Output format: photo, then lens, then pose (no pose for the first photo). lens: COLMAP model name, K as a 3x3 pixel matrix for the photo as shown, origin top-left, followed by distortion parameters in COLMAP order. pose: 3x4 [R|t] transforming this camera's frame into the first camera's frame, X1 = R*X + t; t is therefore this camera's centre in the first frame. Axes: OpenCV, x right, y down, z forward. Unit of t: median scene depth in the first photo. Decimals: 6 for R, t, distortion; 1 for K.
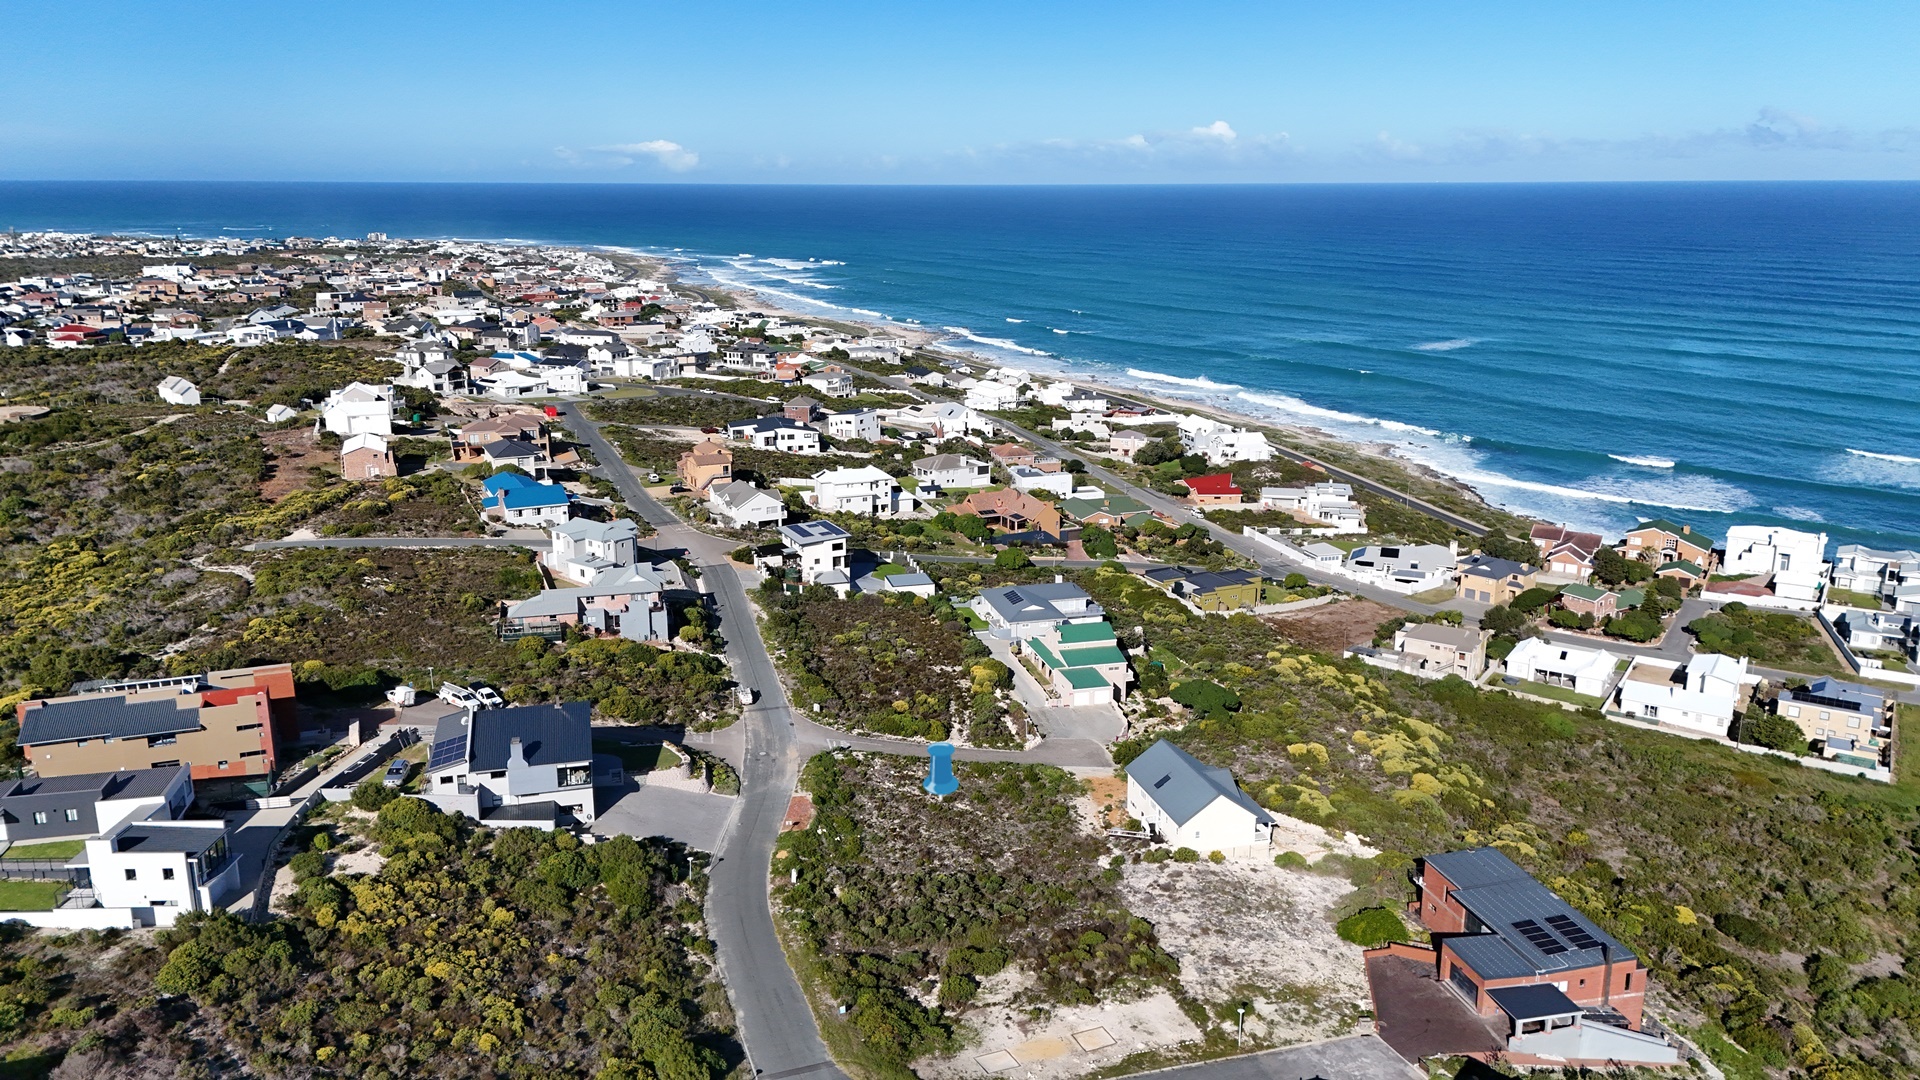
lens RADIAL K [[1400.3, 0, 953.5], [0, 1400.3, 547.4], [0, 0, 1]] dist [0.072112, -0.065995]
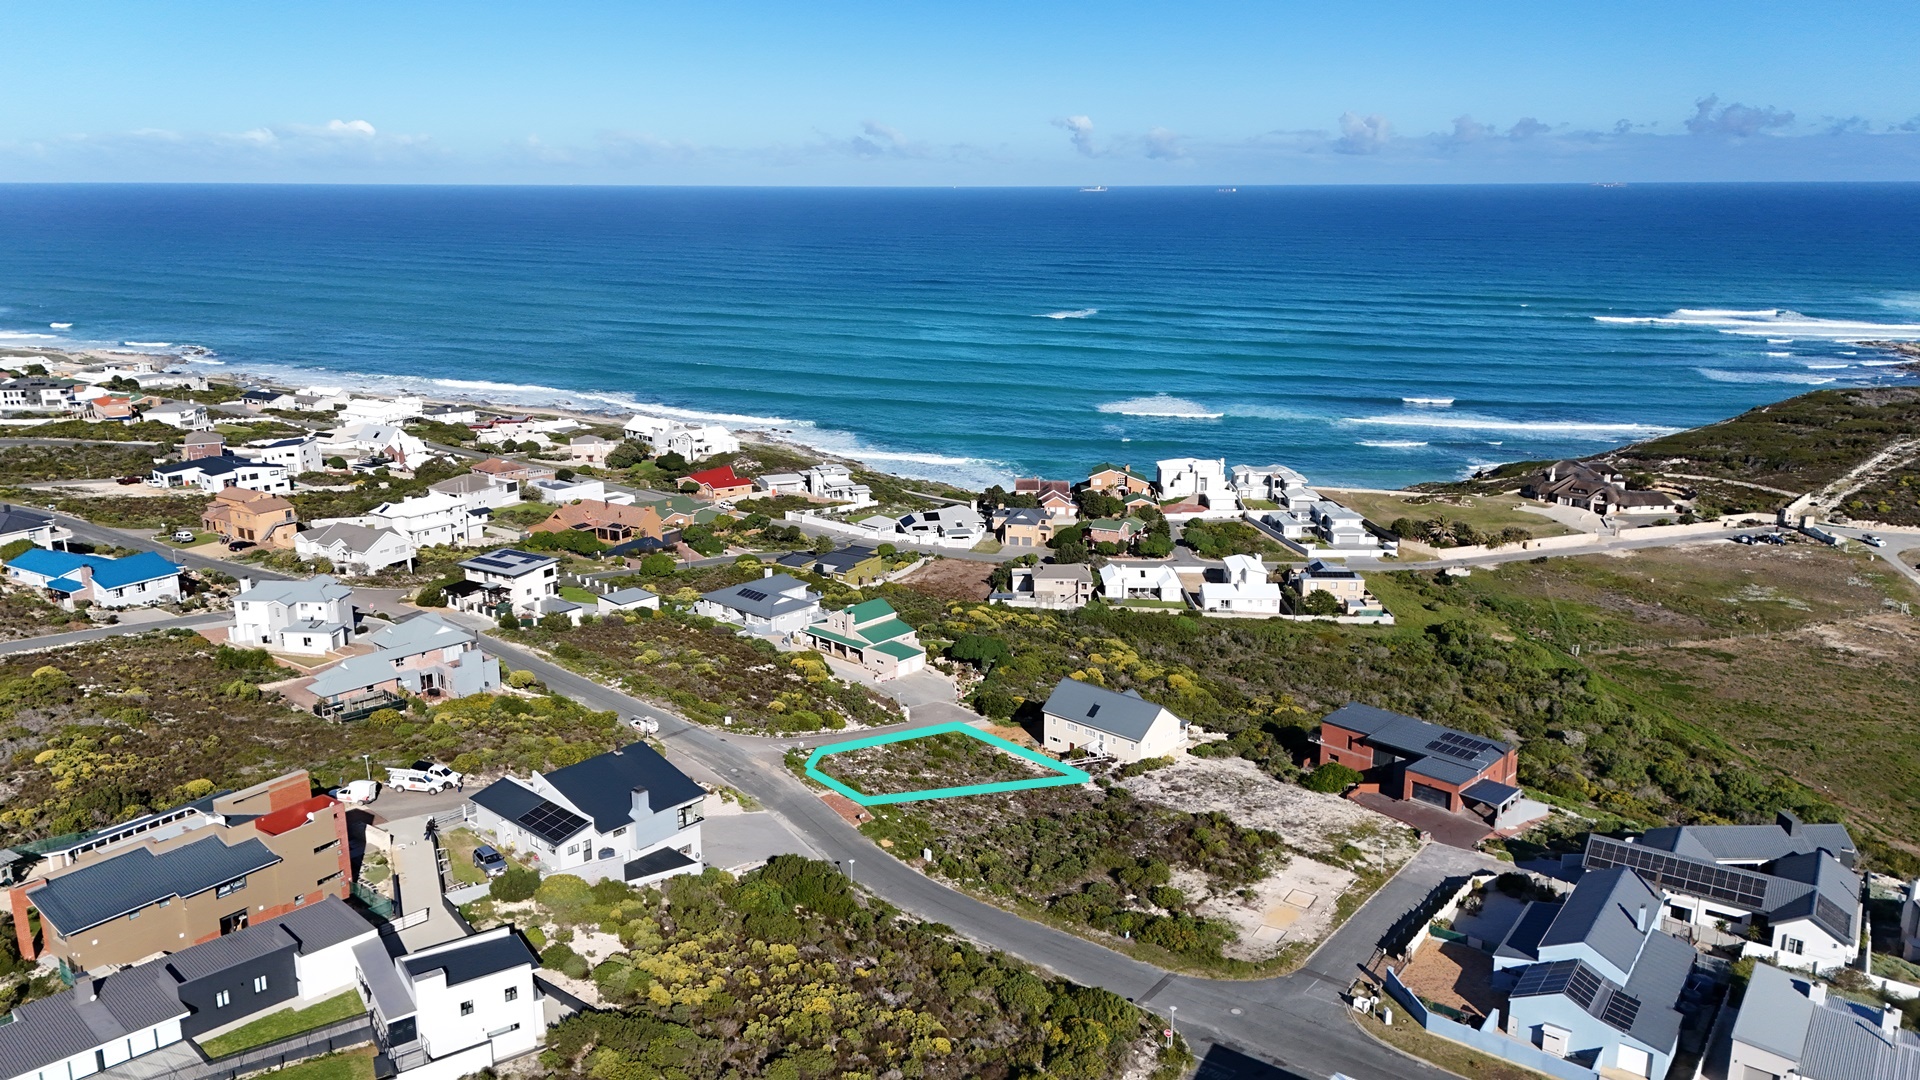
lens RADIAL K [[1400.3, 0, 947.3], [0, 1400.3, 529.7], [0, 0, 1]] dist [0.072112, -0.065995]
pose [[0.841966, -0.130675, 0.523467, -0.251528], [0.137339, 0.990175, 0.026280, -0.012360], [-0.521758, 0.049766, 0.851640, 0.039069]]
